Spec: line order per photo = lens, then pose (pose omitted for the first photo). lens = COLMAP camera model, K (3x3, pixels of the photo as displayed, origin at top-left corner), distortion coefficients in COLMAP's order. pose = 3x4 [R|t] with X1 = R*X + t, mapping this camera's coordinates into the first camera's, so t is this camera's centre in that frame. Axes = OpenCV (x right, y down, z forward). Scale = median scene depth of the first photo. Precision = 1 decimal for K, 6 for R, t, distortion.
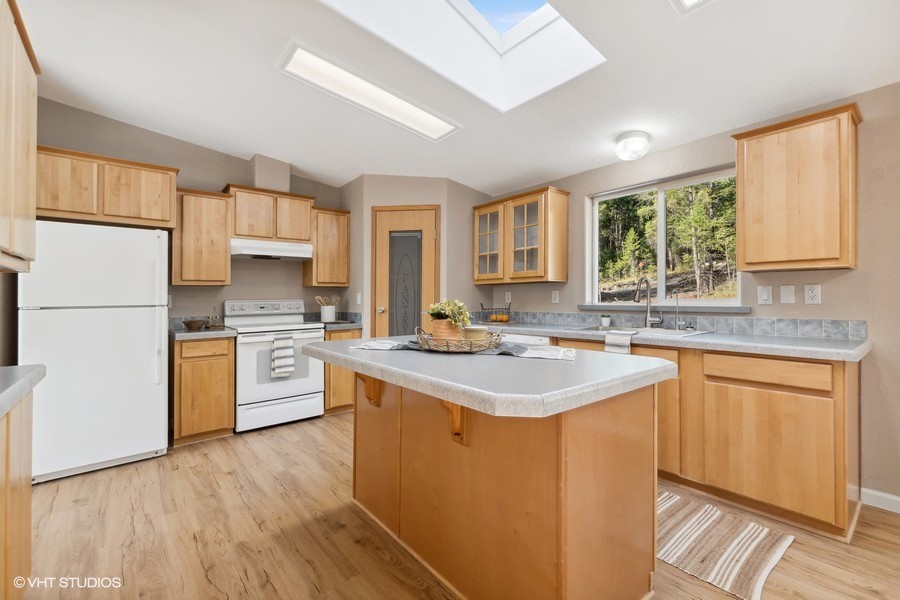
lens RADIAL K [[389.8, 0, 446.7], [0, 389.8, 297.8], [0, 0, 1]] dist [0.003776, -0.001118]
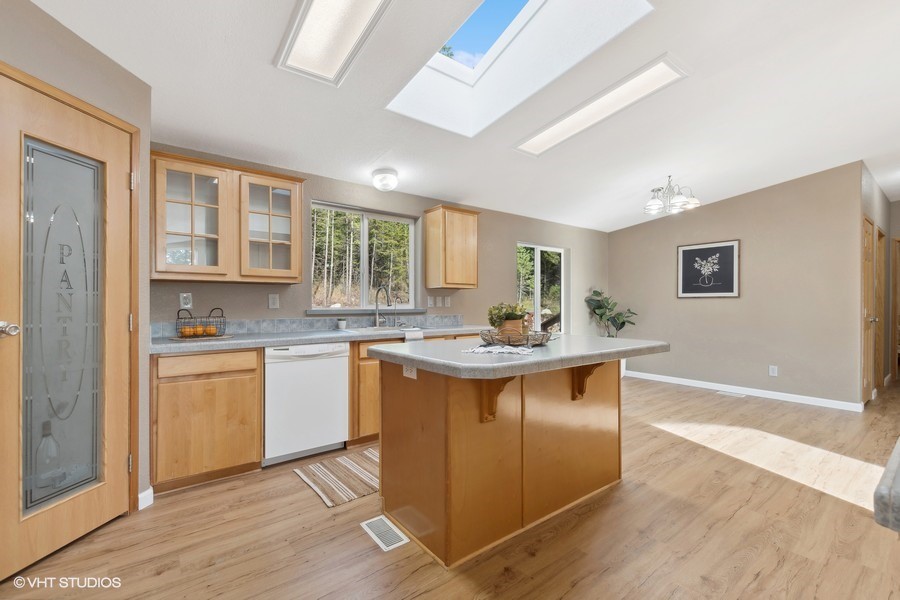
lens RADIAL K [[389.8, 0, 454.2], [0, 389.8, 307.1], [0, 0, 1]] dist [0.003776, -0.001118]
pose [[0.024121, -0.000799, 0.999709, -0.633184], [-0.001834, 0.999998, 0.000843, 0.009911], [-0.999707, -0.001854, 0.024119, 0.623804]]
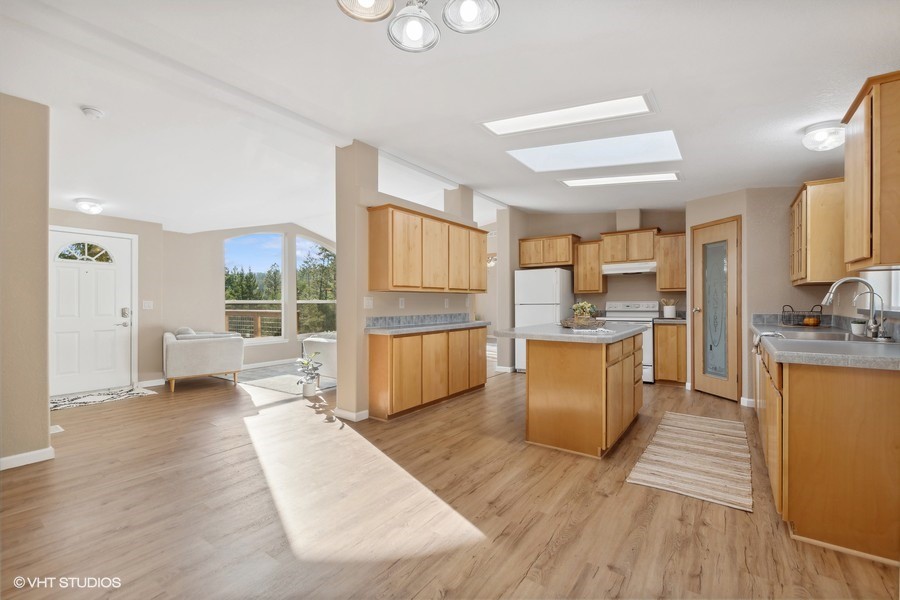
lens RADIAL K [[389.8, 0, 448.3], [0, 389.8, 299.1], [0, 0, 1]] dist [0.003776, -0.001118]
pose [[0.253212, -0.001494, -0.967410, 0.944627], [0.006152, 0.999981, 0.000066, -0.008369], [0.967391, -0.005968, 0.253216, -0.078676]]
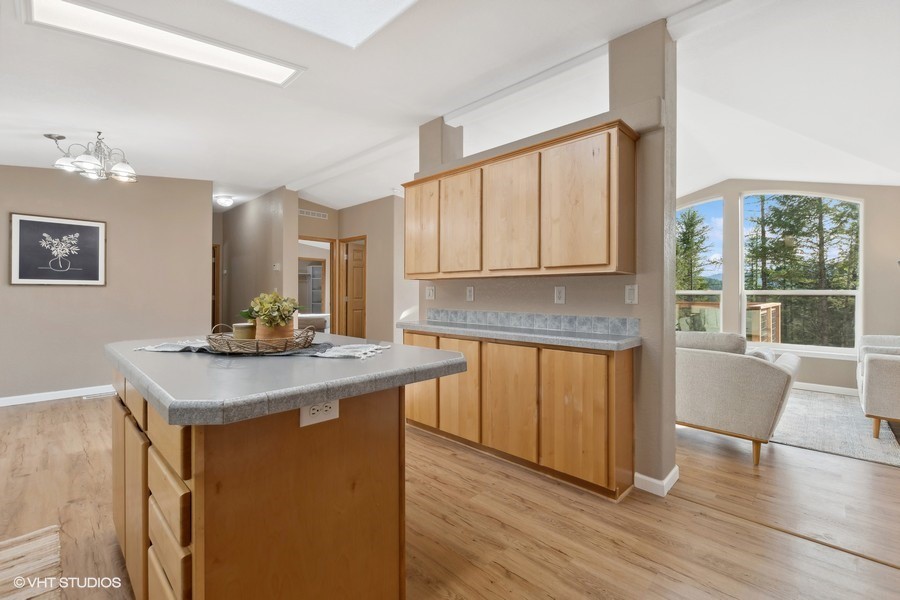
lens RADIAL K [[389.8, 0, 450.4], [0, 389.8, 293.3], [0, 0, 1]] dist [0.003776, -0.001118]
pose [[-0.993047, 0.003691, -0.117659, -0.154848], [0.003992, 0.999989, -0.002321, 0.004687], [0.117649, -0.002775, -0.993051, 1.031382]]
